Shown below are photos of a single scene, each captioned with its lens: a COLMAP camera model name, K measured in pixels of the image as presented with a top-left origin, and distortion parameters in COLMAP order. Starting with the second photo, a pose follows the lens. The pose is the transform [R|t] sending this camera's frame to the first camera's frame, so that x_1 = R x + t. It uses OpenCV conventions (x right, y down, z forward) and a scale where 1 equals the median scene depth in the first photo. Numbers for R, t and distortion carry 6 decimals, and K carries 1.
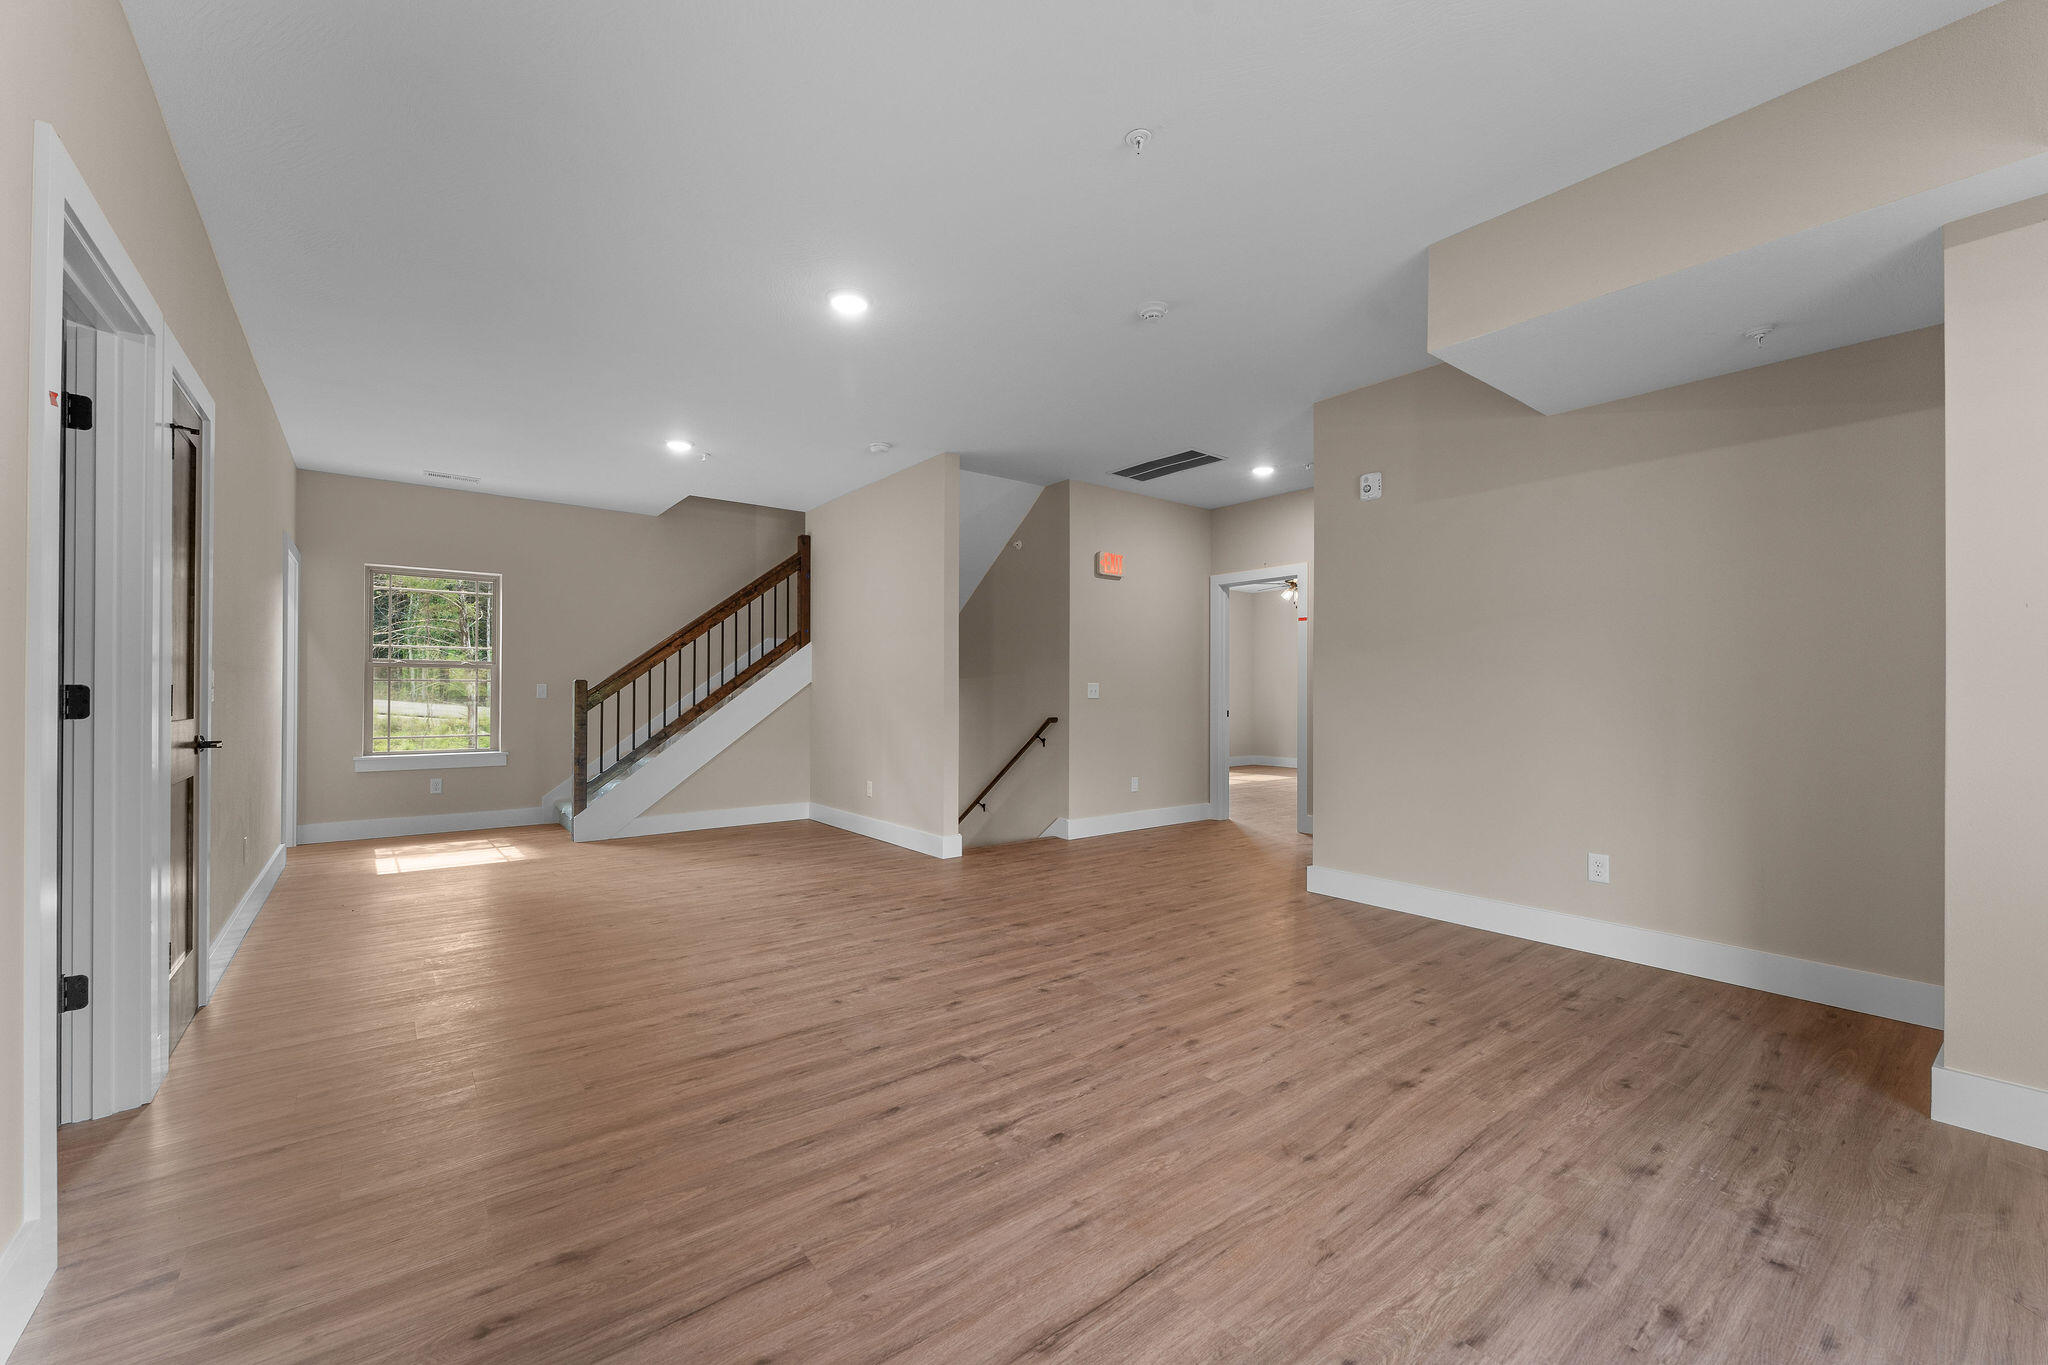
lens RADIAL K [[814.0, 0, 1021.2], [0, 814.0, 690.9], [0, 0, 1]] dist [0.002110, -0.000055]
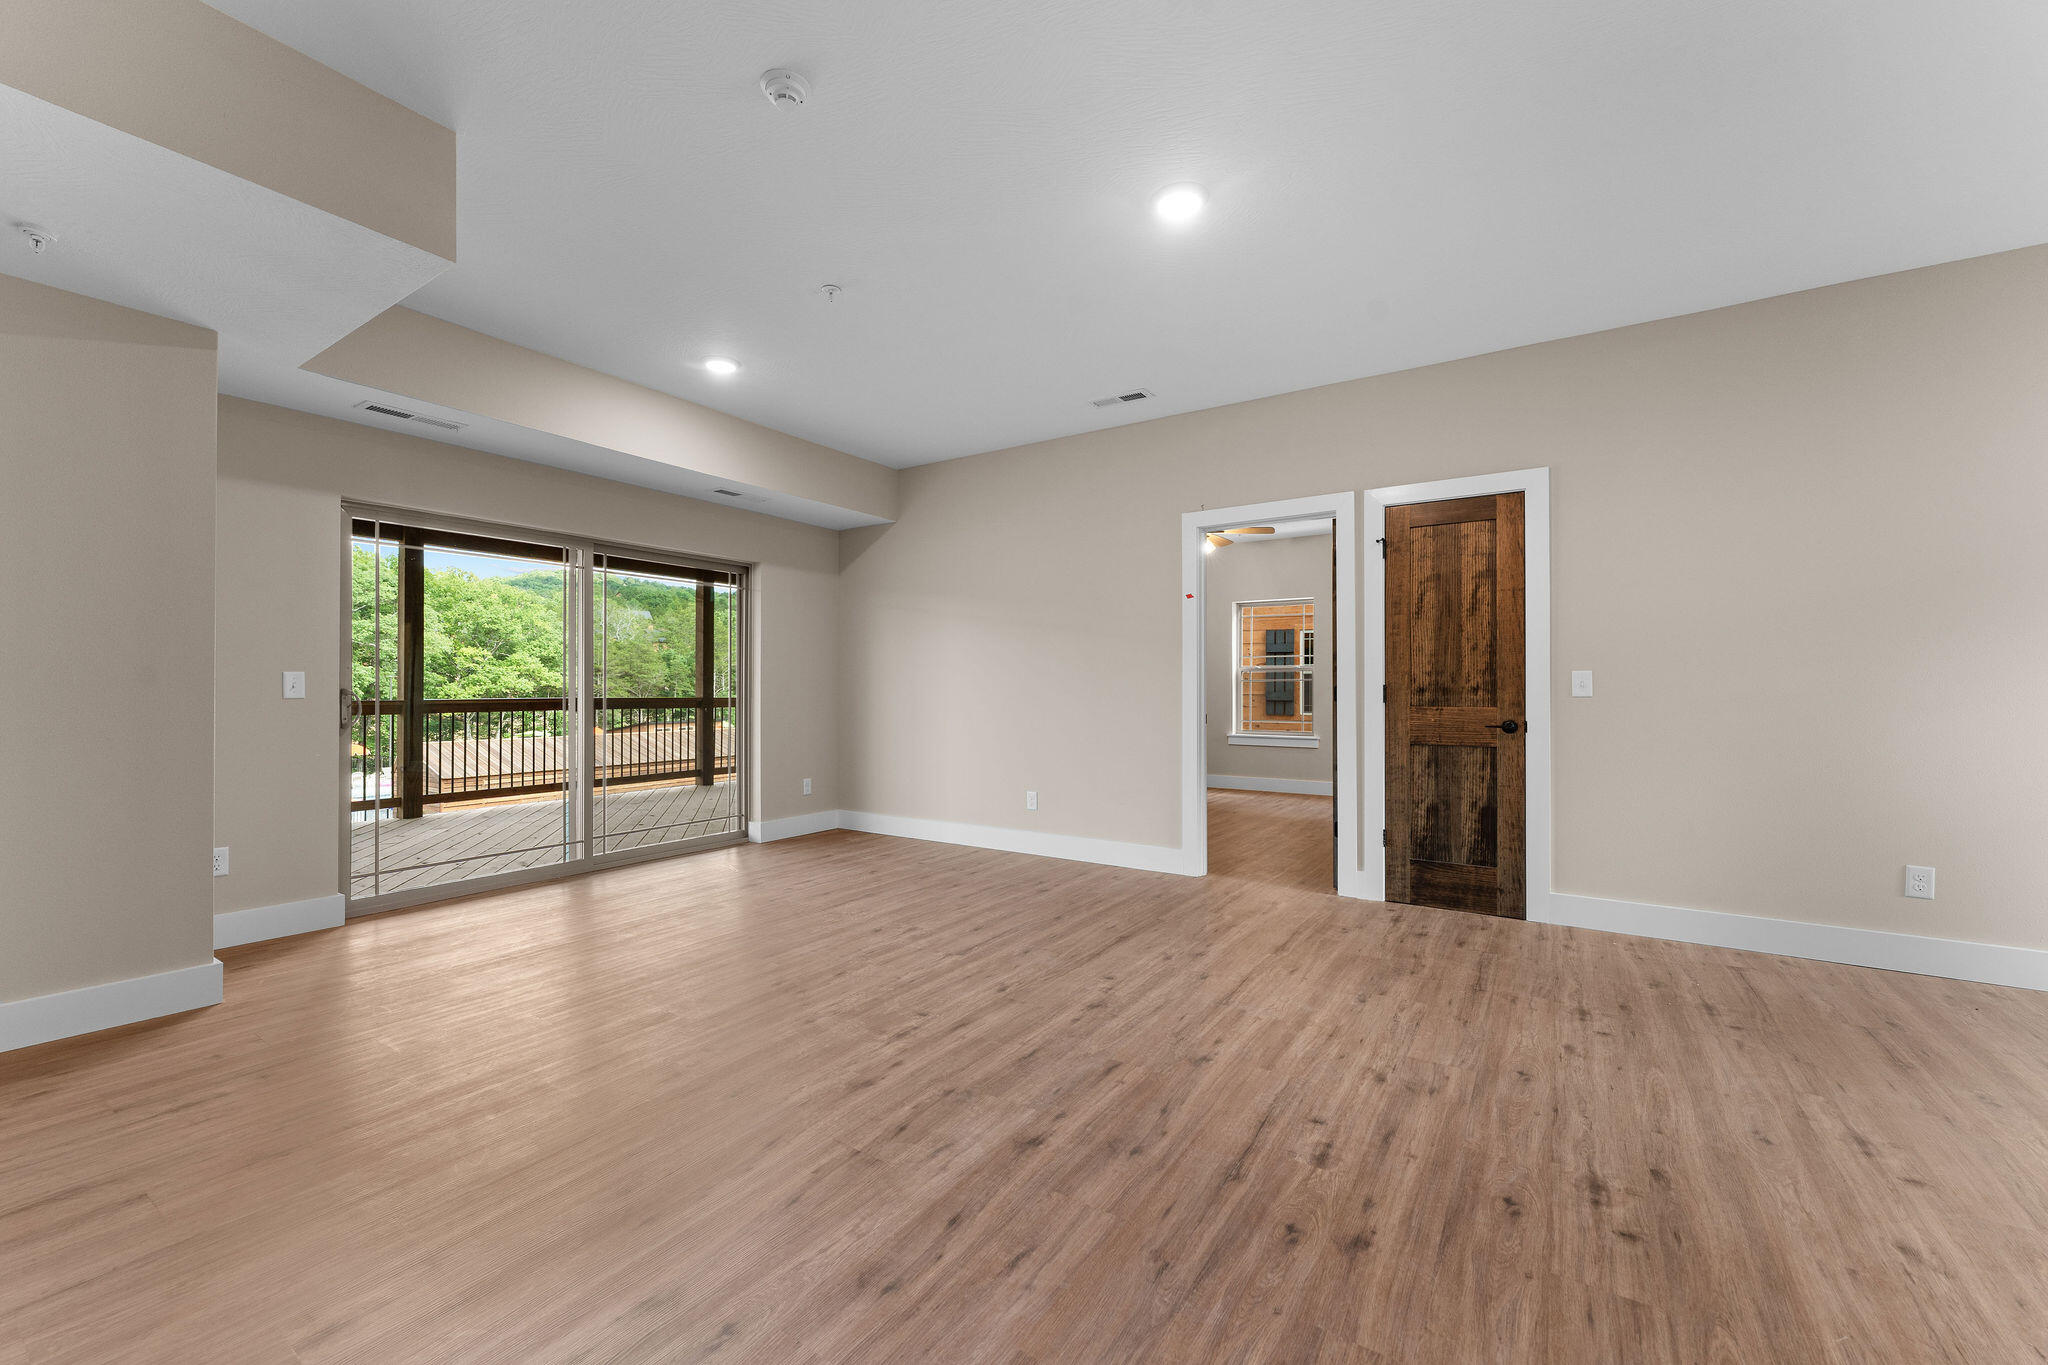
lens RADIAL K [[814.0, 0, 1021.2], [0, 814.0, 690.9], [0, 0, 1]] dist [0.002110, -0.000055]
pose [[-0.950092, -0.004478, -0.311937, 0.200197], [-0.003391, 0.999986, -0.004028, 0.011718], [0.311950, -0.002769, -0.950094, 1.826454]]
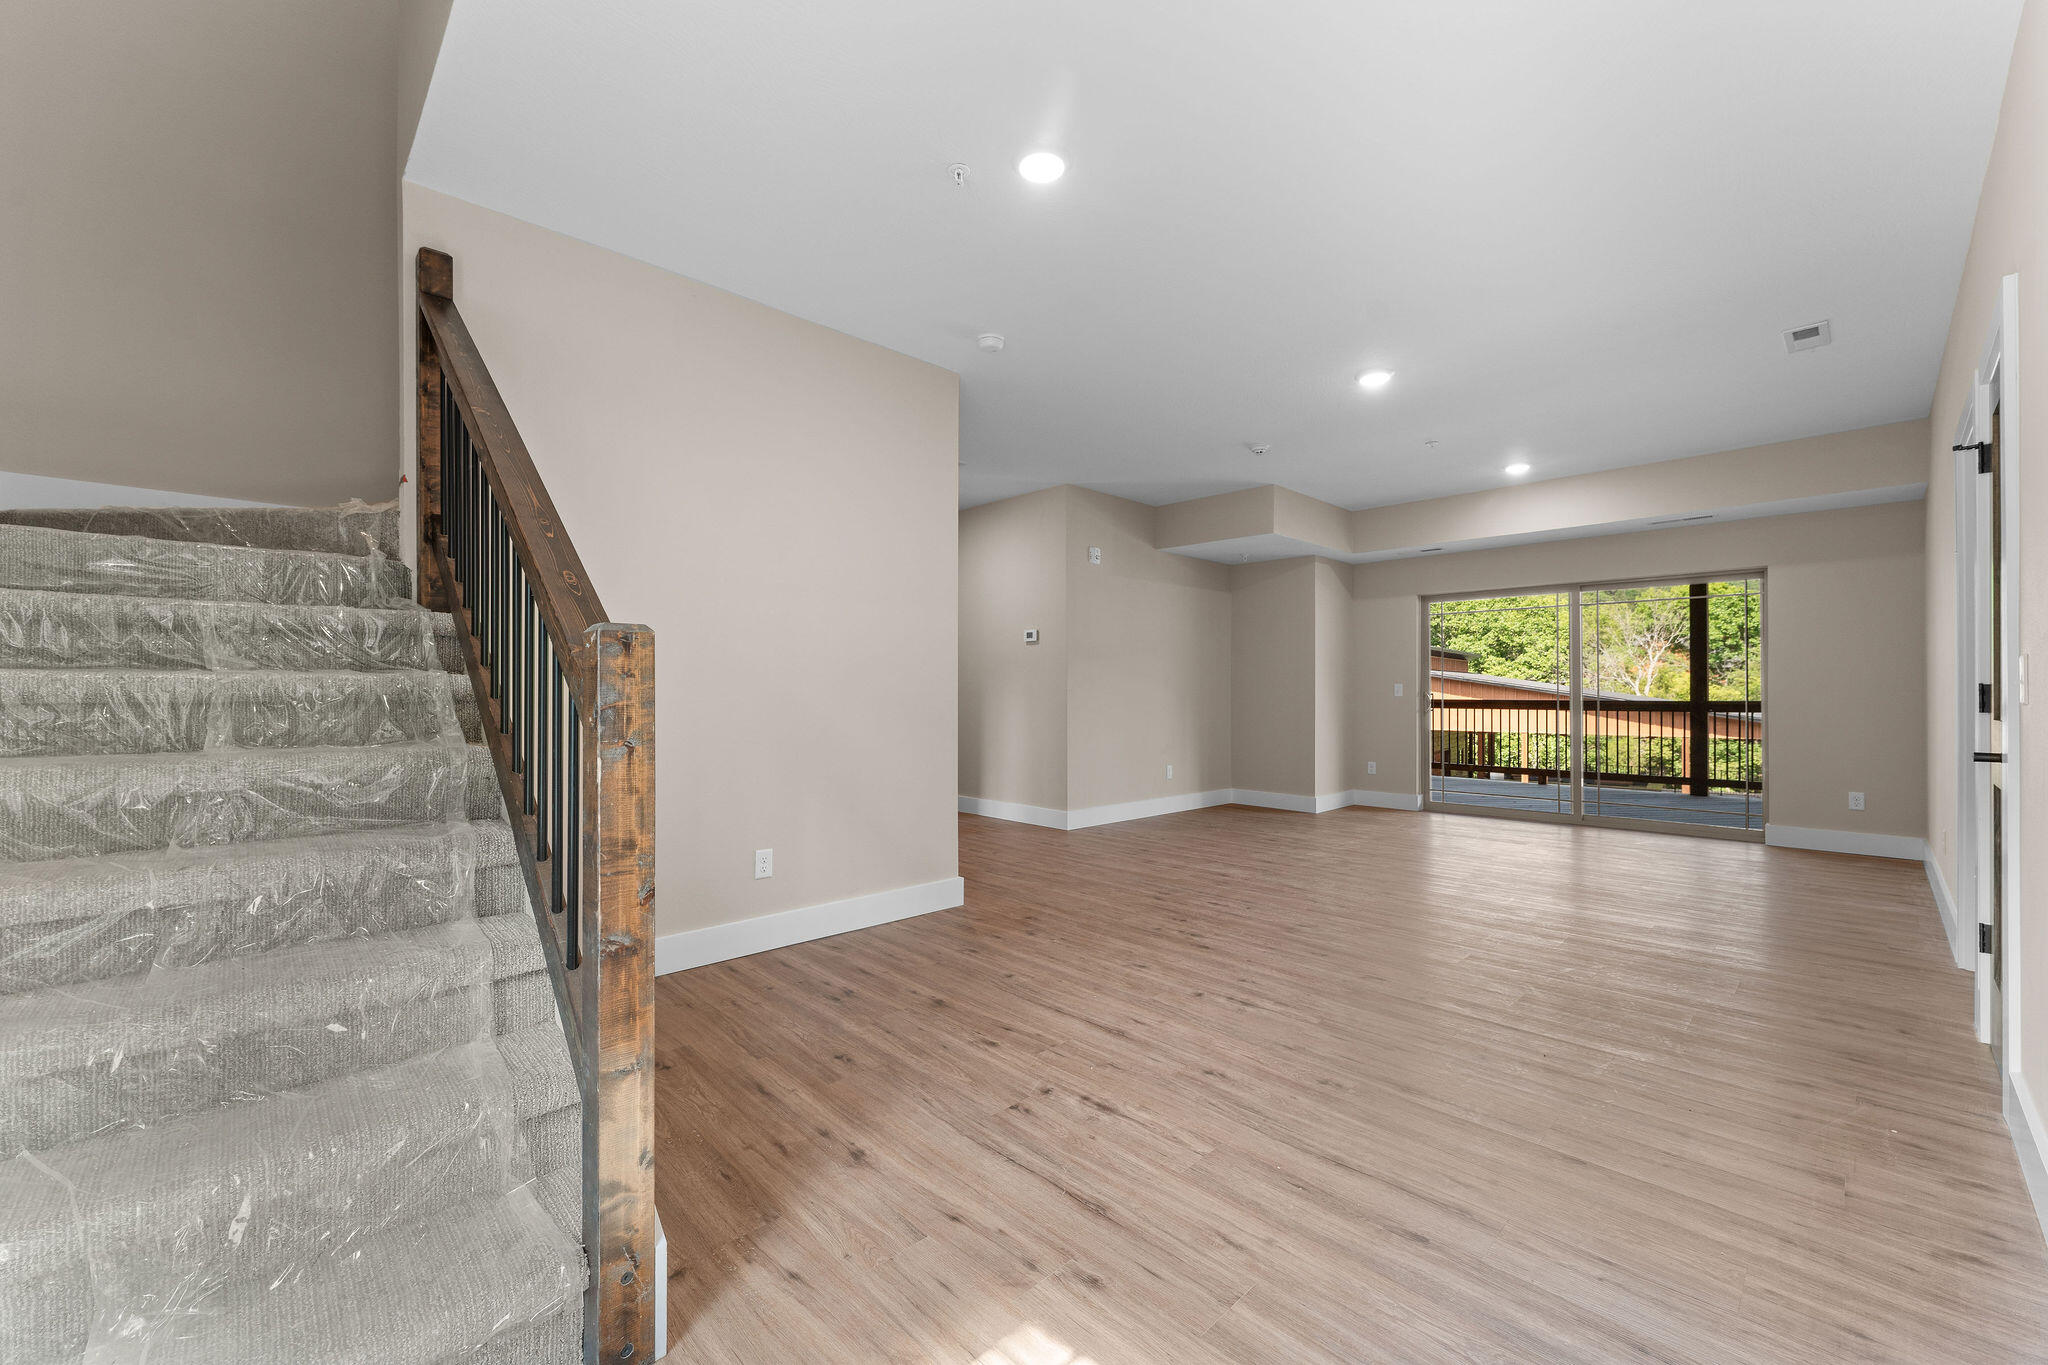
lens RADIAL K [[808.3, 0, 1021.2], [0, 808.3, 687.8], [0, 0, 1]] dist [-0.001416, 0.000073]
pose [[-0.098486, 0.000754, 0.995138, -1.489552], [-0.005519, 0.999984, -0.001304, 0.004063], [-0.995123, -0.005621, -0.098481, 1.770809]]
